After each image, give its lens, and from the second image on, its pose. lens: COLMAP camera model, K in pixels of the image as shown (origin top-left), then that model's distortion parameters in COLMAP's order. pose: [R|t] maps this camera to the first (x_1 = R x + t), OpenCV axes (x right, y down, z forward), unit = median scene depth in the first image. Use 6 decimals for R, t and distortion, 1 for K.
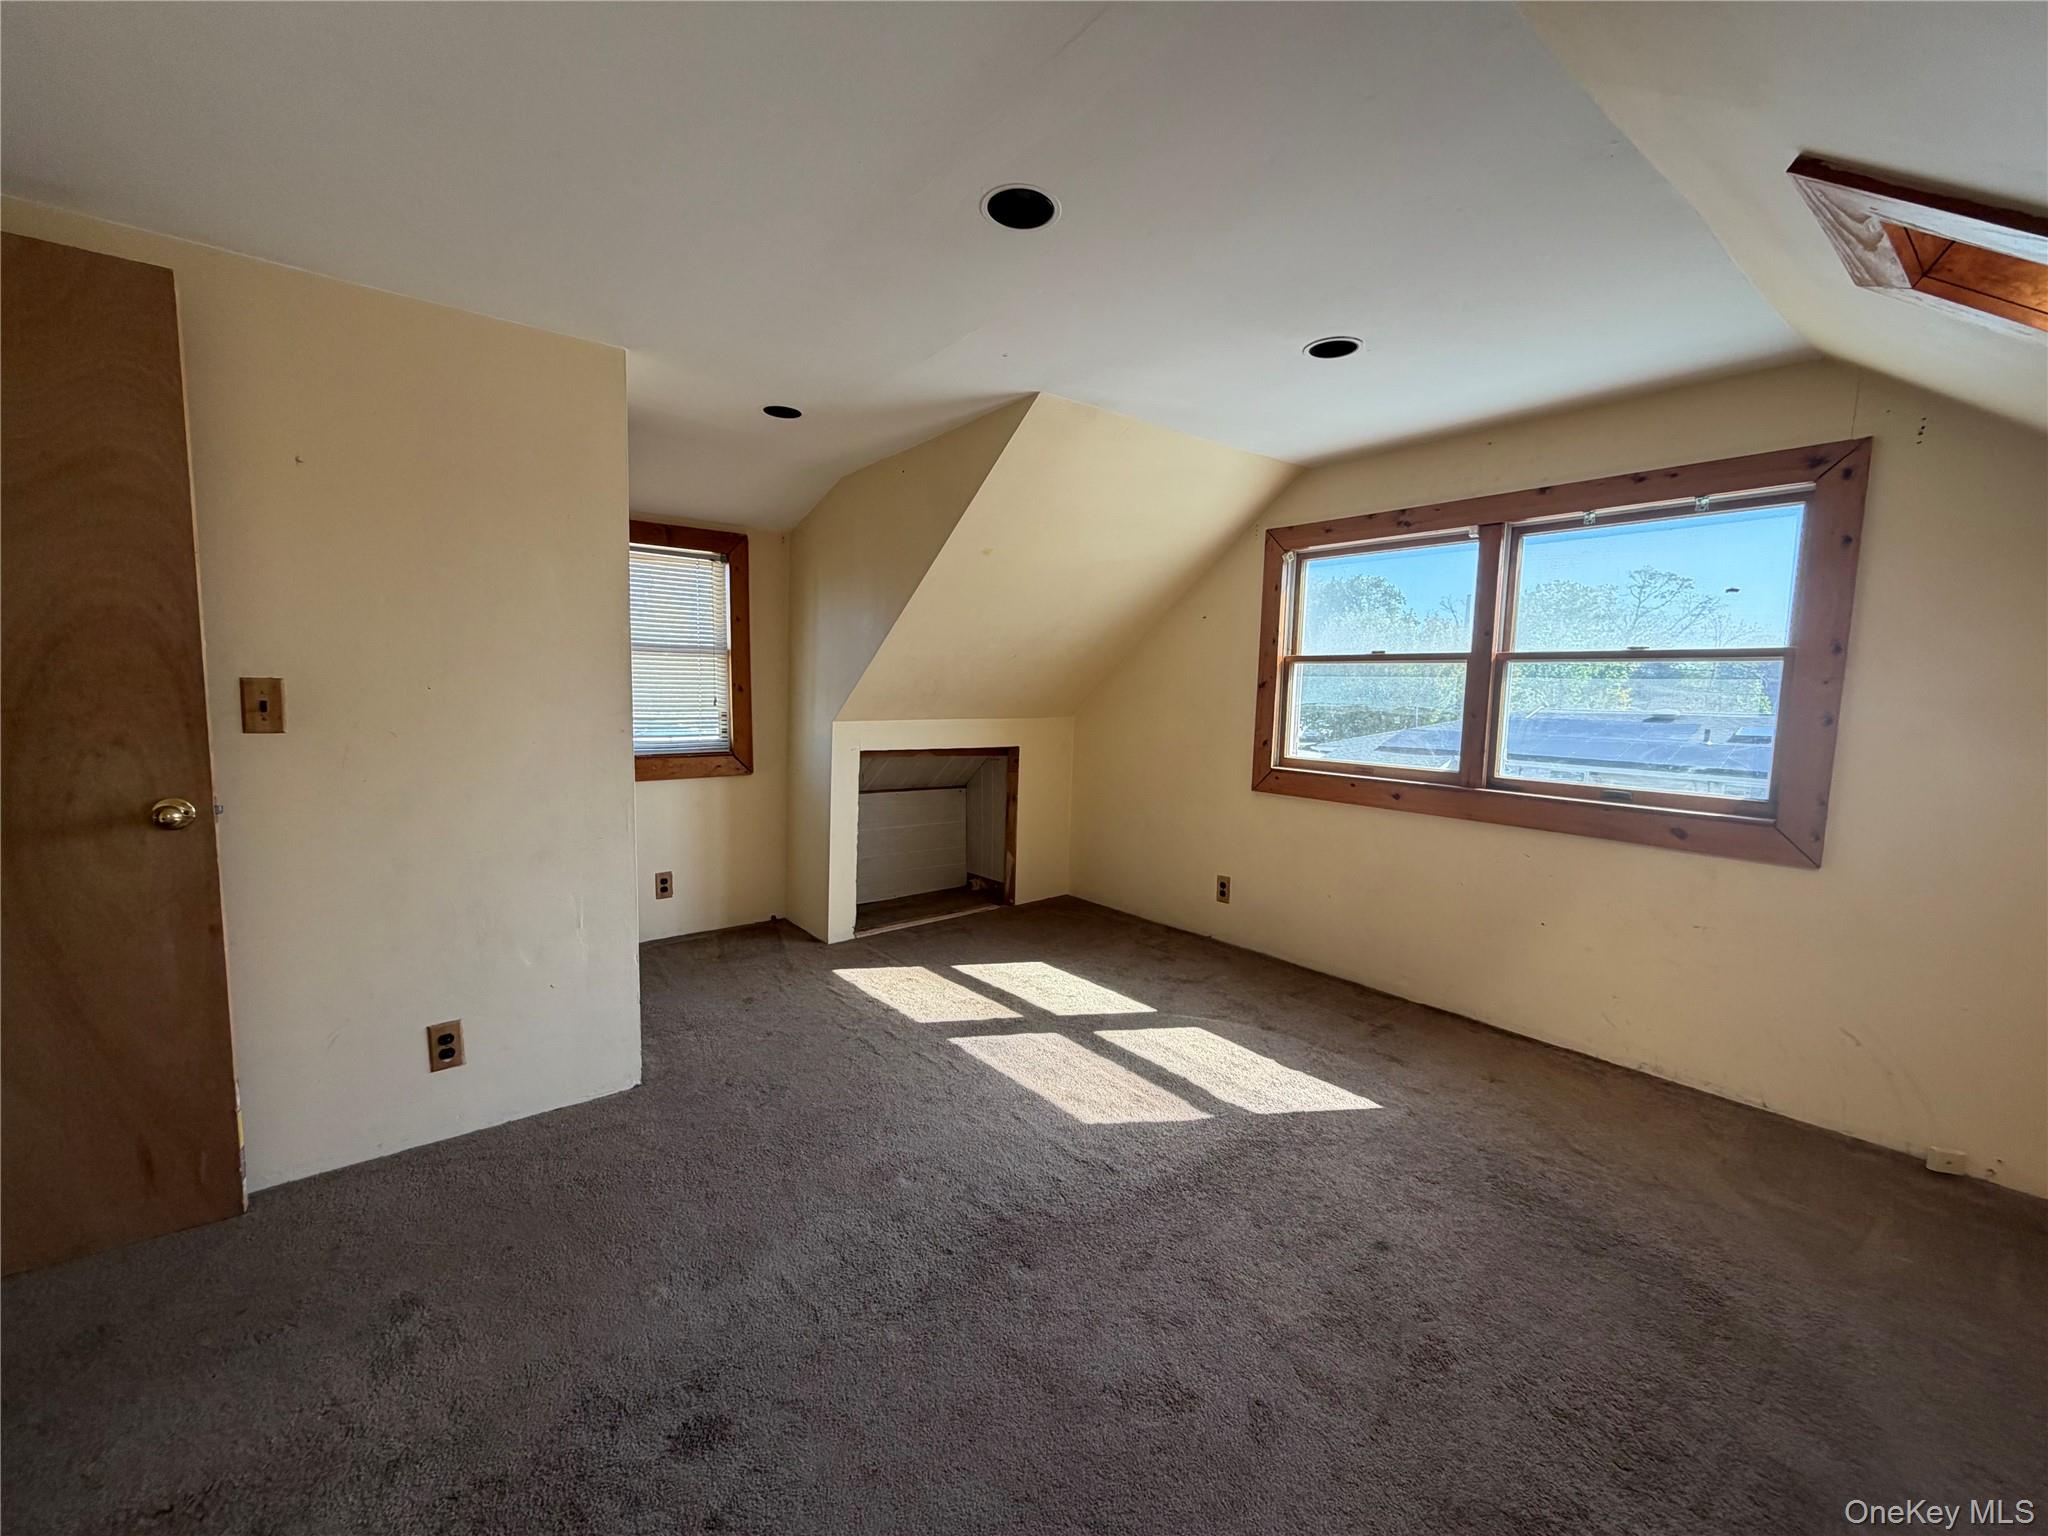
lens RADIAL K [[810.5, 0, 1016.8], [0, 810.5, 769.1], [0, 0, 1]] dist [-0.001699, -0.000203]
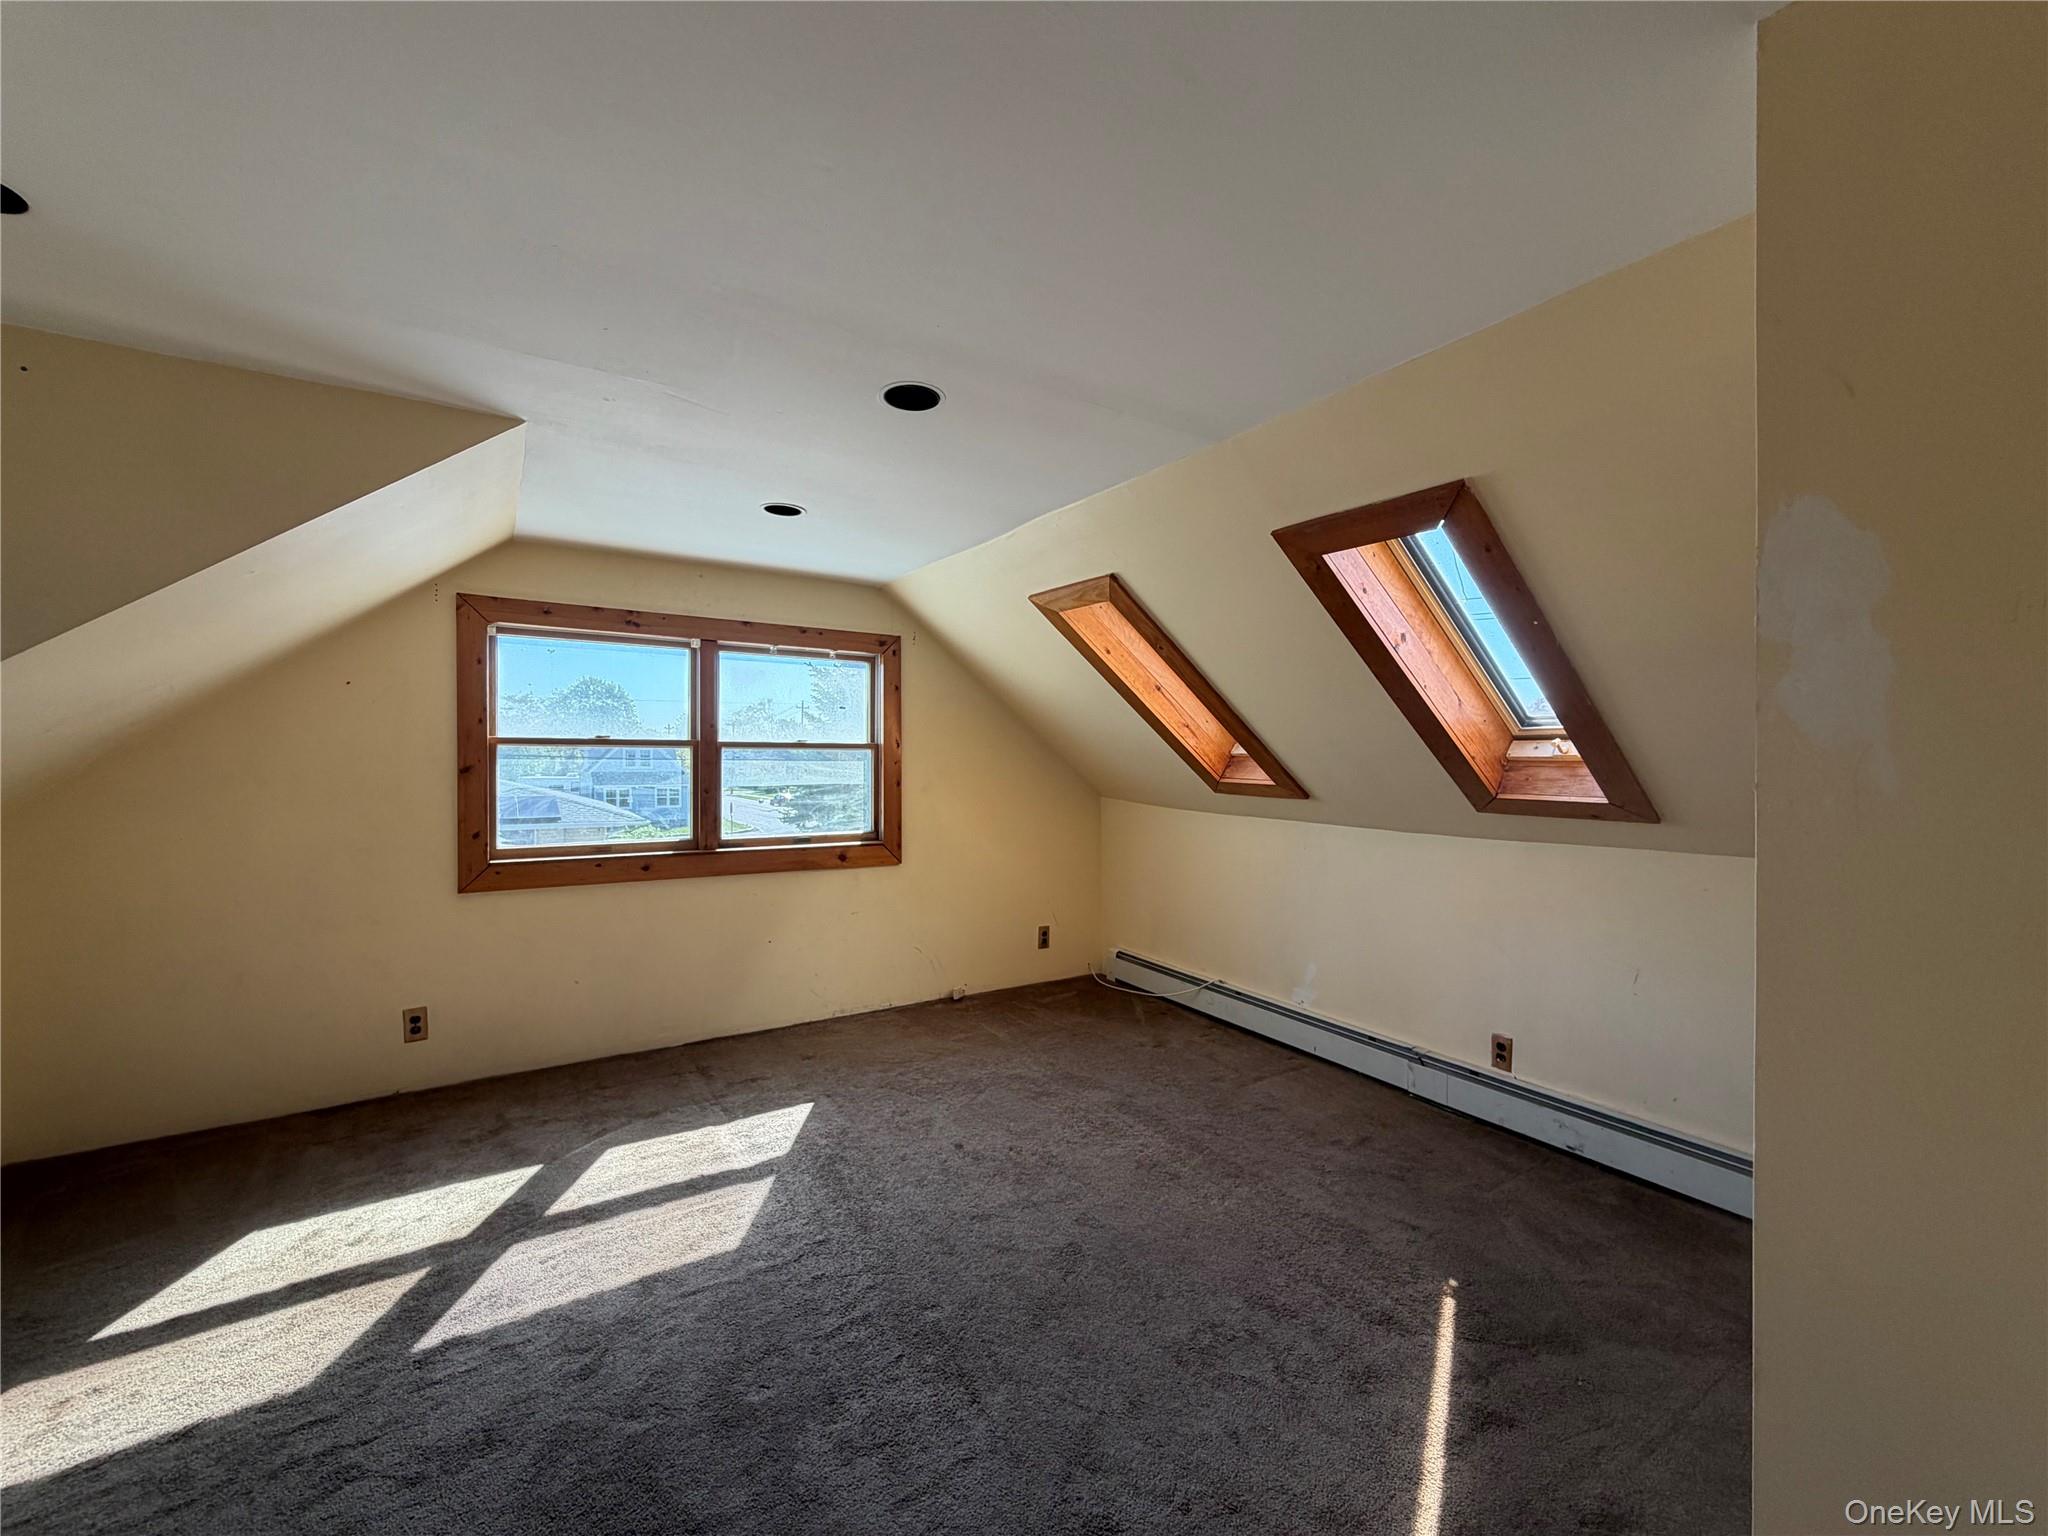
lens RADIAL K [[810.5, 0, 1016.8], [0, 810.5, 769.1], [0, 0, 1]] dist [-0.001699, -0.000203]
pose [[0.107163, -0.034881, 0.993629, -0.615283], [0.096998, 0.994984, 0.024467, -0.085150], [-0.989499, 0.093758, 0.110009, 0.398026]]
